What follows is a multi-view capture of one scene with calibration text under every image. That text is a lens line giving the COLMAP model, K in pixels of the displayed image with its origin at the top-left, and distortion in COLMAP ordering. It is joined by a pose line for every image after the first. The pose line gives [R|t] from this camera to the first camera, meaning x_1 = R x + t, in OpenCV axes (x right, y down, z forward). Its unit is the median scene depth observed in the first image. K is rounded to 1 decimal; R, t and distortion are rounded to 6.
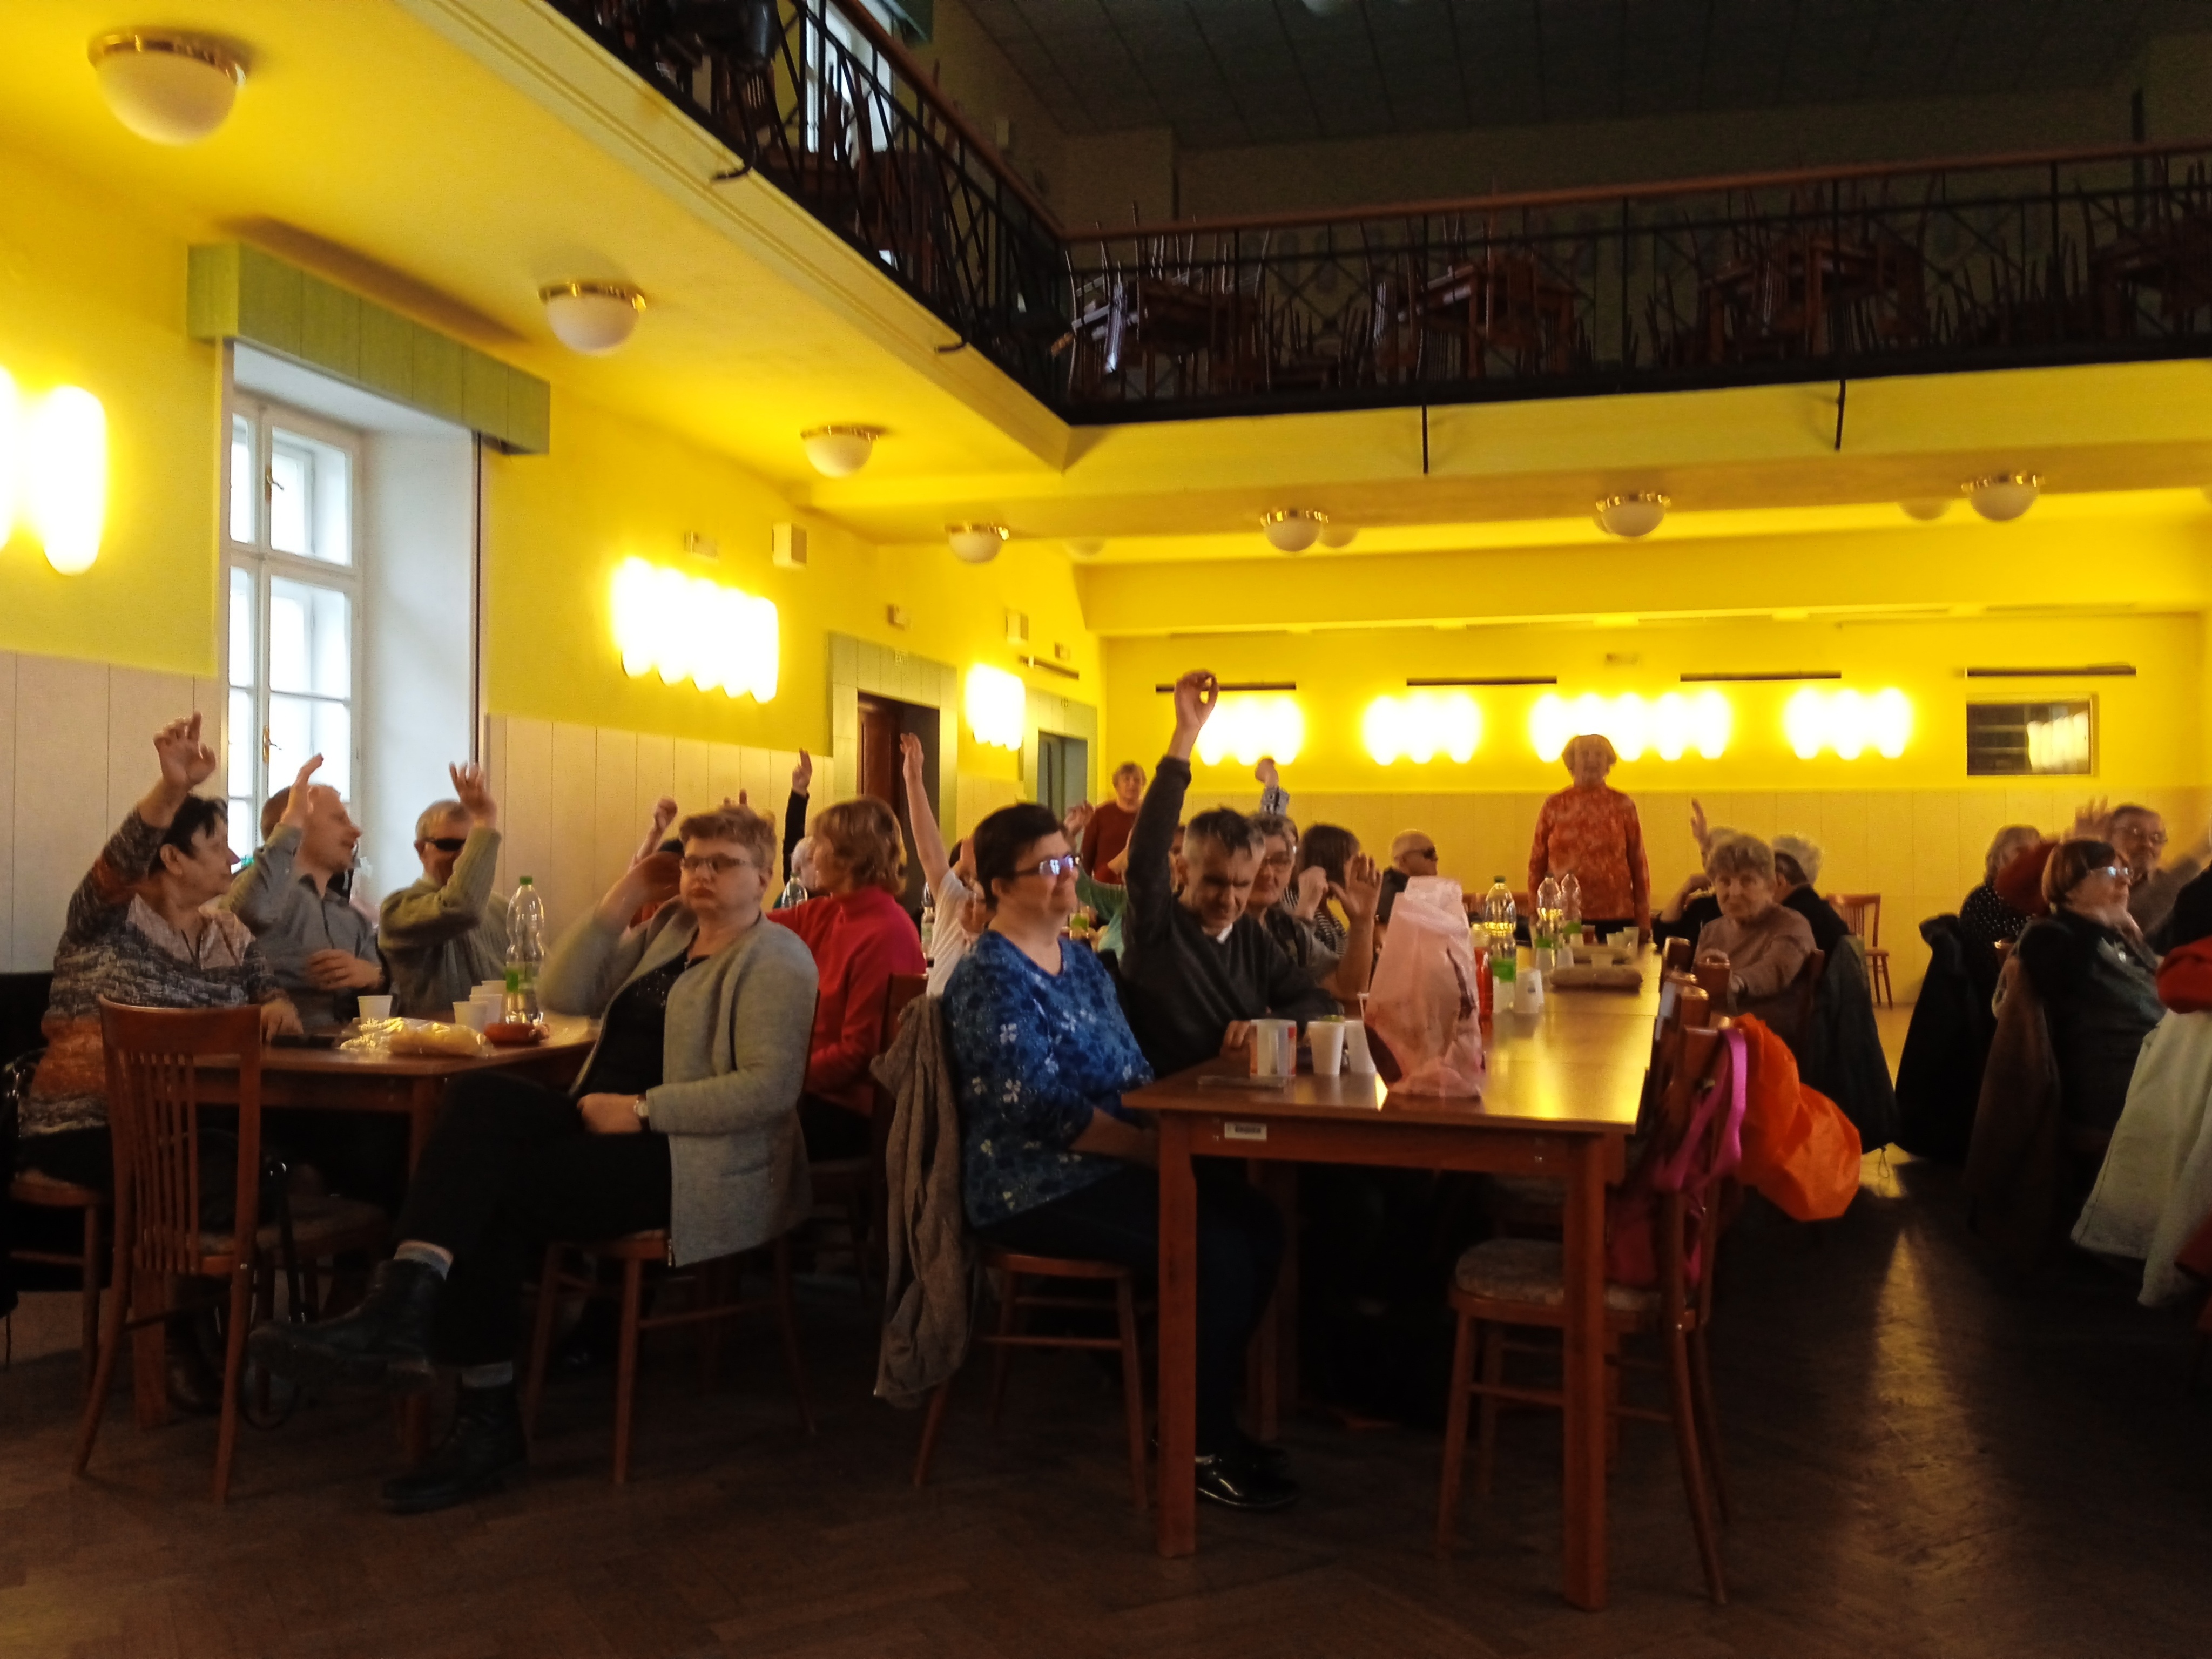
lens RADIAL K [[1821.7, 0, 1106.0], [0, 1821.7, 829.5], [0, 0, 1]] dist [0.116388, -0.204287]
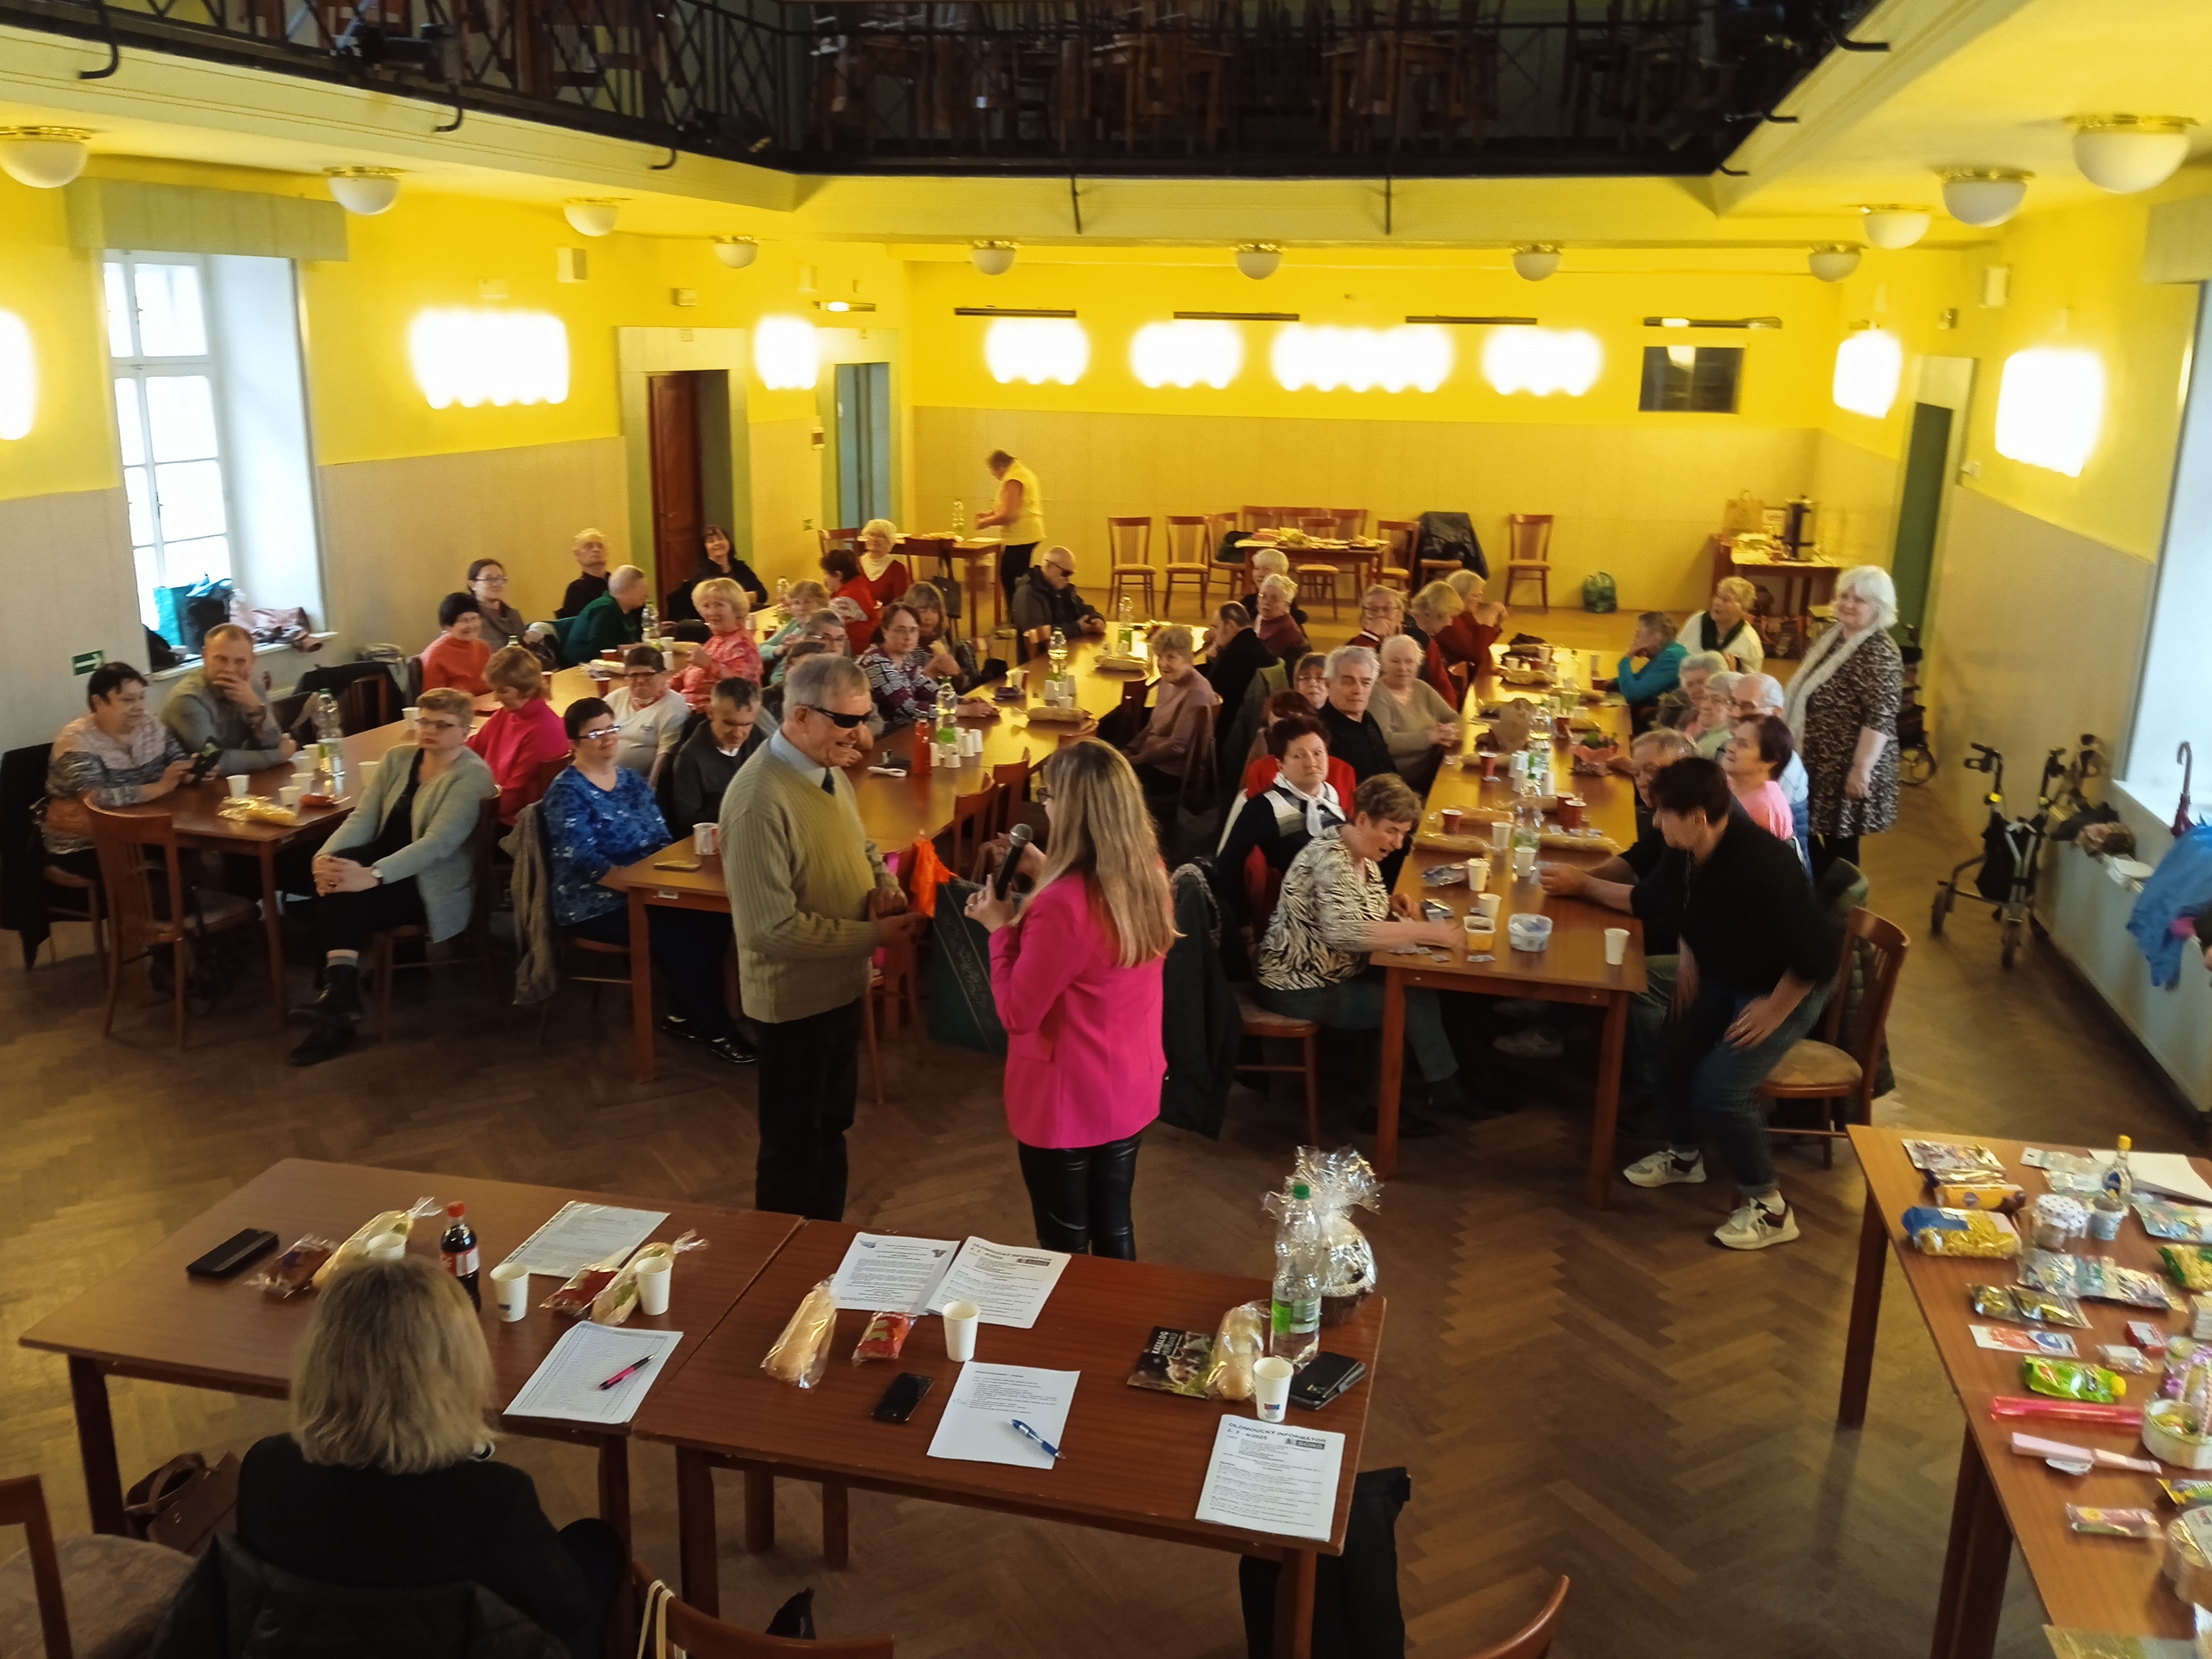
lens RADIAL K [[1821.7, 0, 1106.0], [0, 1821.7, 829.5], [0, 0, 1]] dist [0.116388, -0.204287]
pose [[0.999573, 0.009937, 0.027489, 0.219455], [-0.017229, 0.960011, 0.279433, -0.210171], [-0.023613, -0.279787, 0.959772, -0.416165]]
